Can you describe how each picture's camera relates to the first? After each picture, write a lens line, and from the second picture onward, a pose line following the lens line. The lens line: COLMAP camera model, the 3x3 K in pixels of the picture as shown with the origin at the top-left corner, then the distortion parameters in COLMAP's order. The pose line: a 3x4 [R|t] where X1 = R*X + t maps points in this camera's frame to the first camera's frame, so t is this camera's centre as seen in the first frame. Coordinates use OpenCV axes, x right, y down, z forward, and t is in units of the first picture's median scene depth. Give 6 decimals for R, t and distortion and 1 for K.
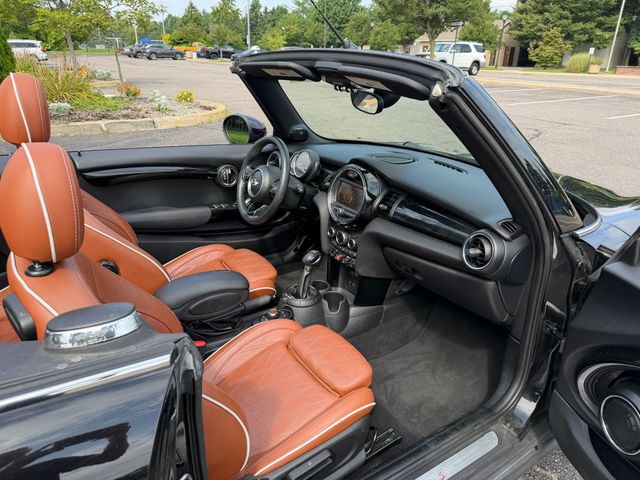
lens RADIAL K [[453.3, 0, 319.7], [0, 453.3, 242.1], [0, 0, 1]] dist [0.023813, -0.038359]
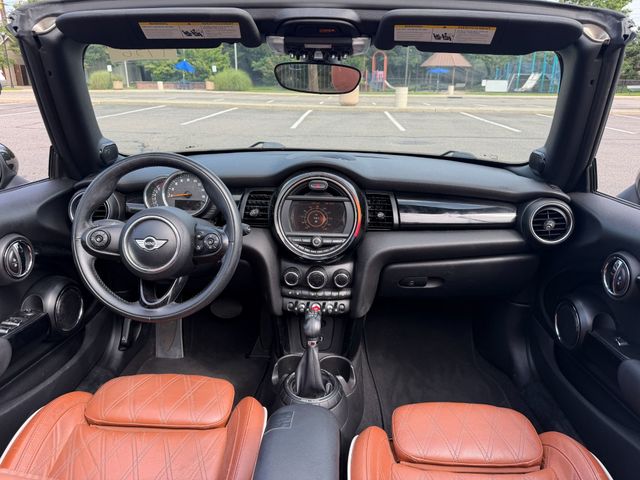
lens RADIAL K [[453.3, 0, 324.2], [0, 453.3, 236.6], [0, 0, 1]] dist [0.023813, -0.038359]
pose [[0.584931, -0.278481, 0.761777, -0.020114], [0.314497, 0.943603, 0.103464, -0.006208], [-0.747628, 0.179057, 0.639524, 0.024637]]
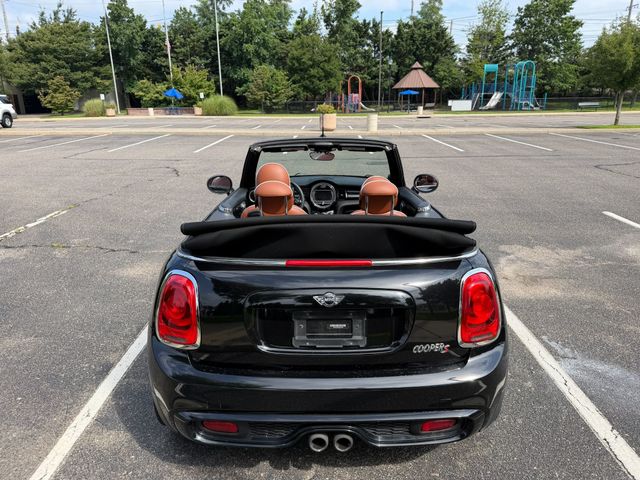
lens RADIAL K [[453.3, 0, 316.4], [0, 453.3, 242.3], [0, 0, 1]] dist [0.023813, -0.038359]
pose [[0.559610, -0.277847, 0.780793, -0.080935], [0.341090, 0.935850, 0.088558, -0.004269], [-0.755311, 0.216762, 0.618482, -0.016095]]
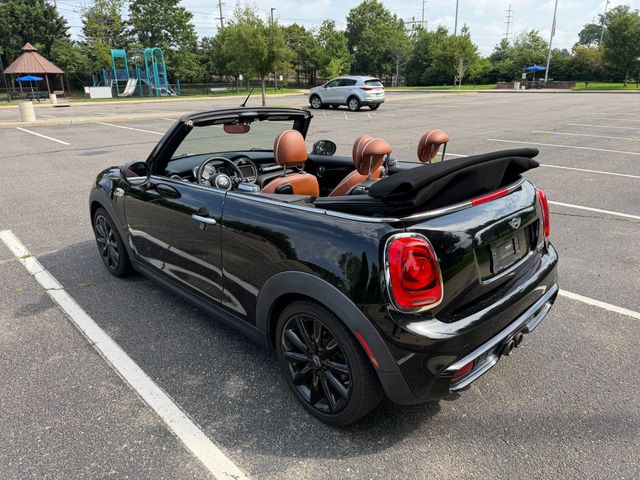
lens RADIAL K [[453.3, 0, 320.0], [0, 453.3, 246.1], [0, 0, 1]] dist [0.023813, -0.038359]
pose [[-0.184027, -0.353250, 0.917251, -0.093136], [0.384959, 0.832739, 0.397936, -0.023471], [-0.904401, 0.426335, -0.017260, 0.038021]]
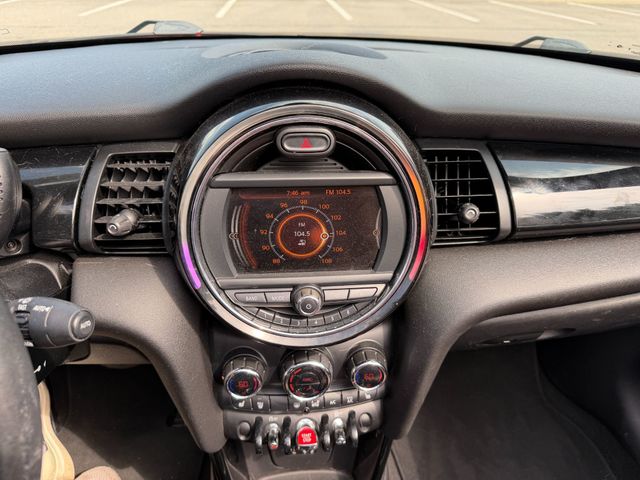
lens RADIAL K [[453.3, 0, 318.8], [0, 453.3, 239.8], [0, 0, 1]] dist [0.023813, -0.038359]
pose [[0.477894, -0.466699, 0.744184, -0.004939], [0.333985, 0.880099, 0.337460, -0.007799], [-0.812448, 0.087276, 0.576464, 0.037629]]
